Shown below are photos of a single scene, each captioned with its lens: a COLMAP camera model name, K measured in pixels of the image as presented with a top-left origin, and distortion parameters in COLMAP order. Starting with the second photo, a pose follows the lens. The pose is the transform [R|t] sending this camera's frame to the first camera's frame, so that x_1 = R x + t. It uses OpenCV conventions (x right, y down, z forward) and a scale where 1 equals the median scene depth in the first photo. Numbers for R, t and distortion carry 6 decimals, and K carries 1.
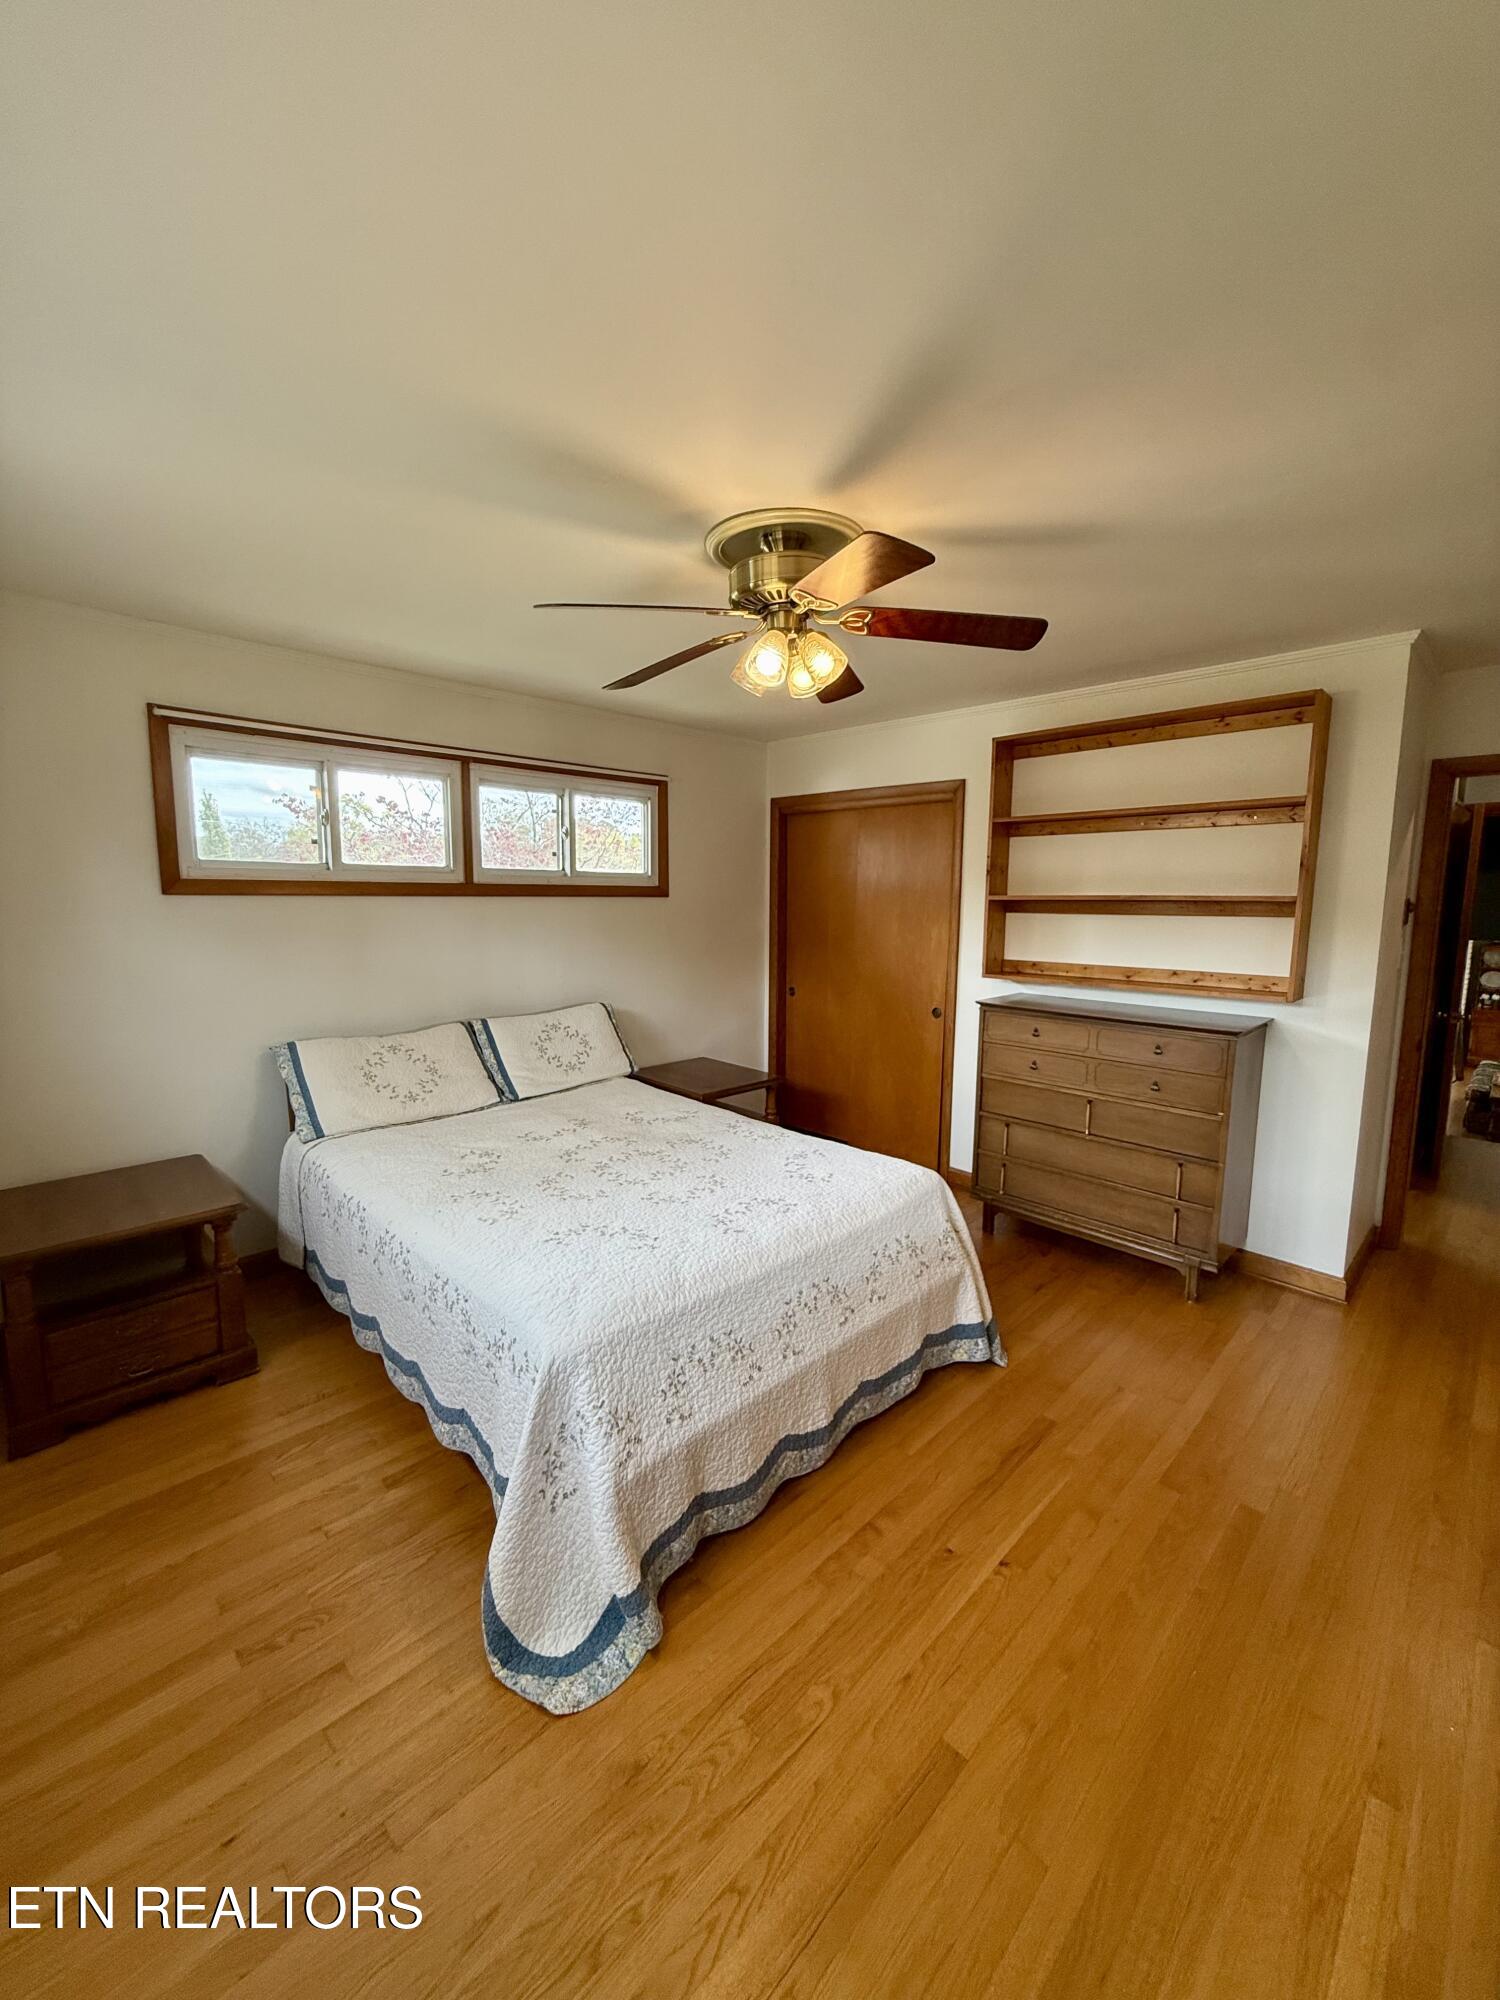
lens RADIAL K [[797.0, 0, 749.9], [0, 797.0, 990.8], [0, 0, 1]] dist [0.001568, -0.000285]
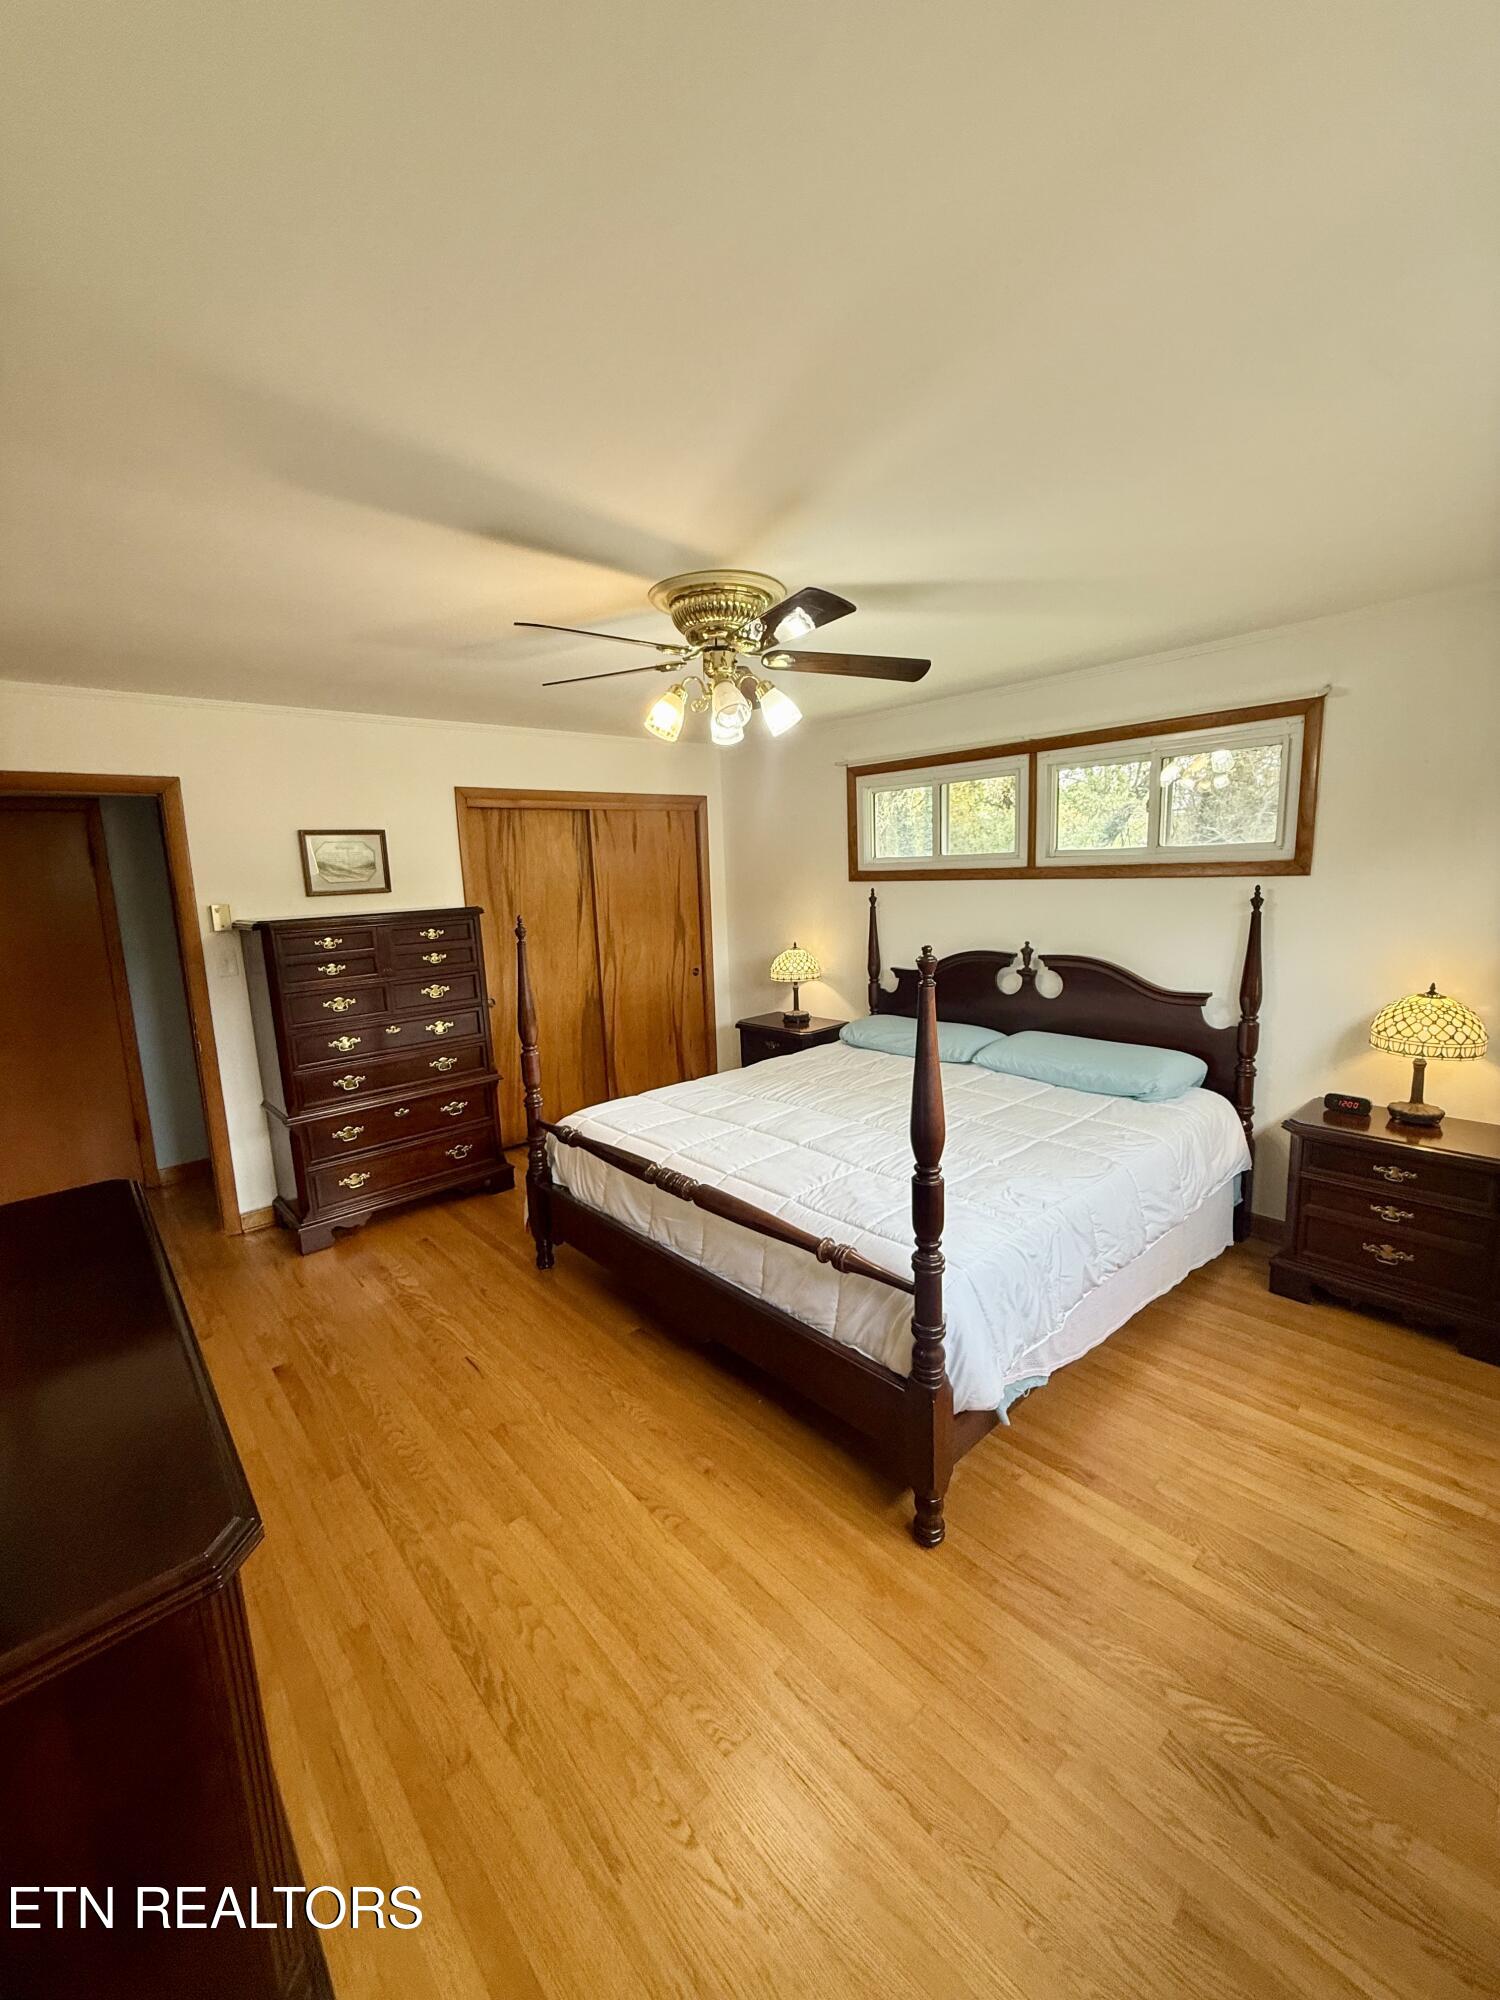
lens RADIAL K [[797.0, 0, 749.9], [0, 797.0, 990.8], [0, 0, 1]] dist [0.001568, -0.000285]
pose [[-0.053254, 0.127175, -0.990450, 0.748435], [-0.103193, 0.985846, 0.132132, -0.072518], [0.993235, 0.109244, -0.039377, 0.676926]]
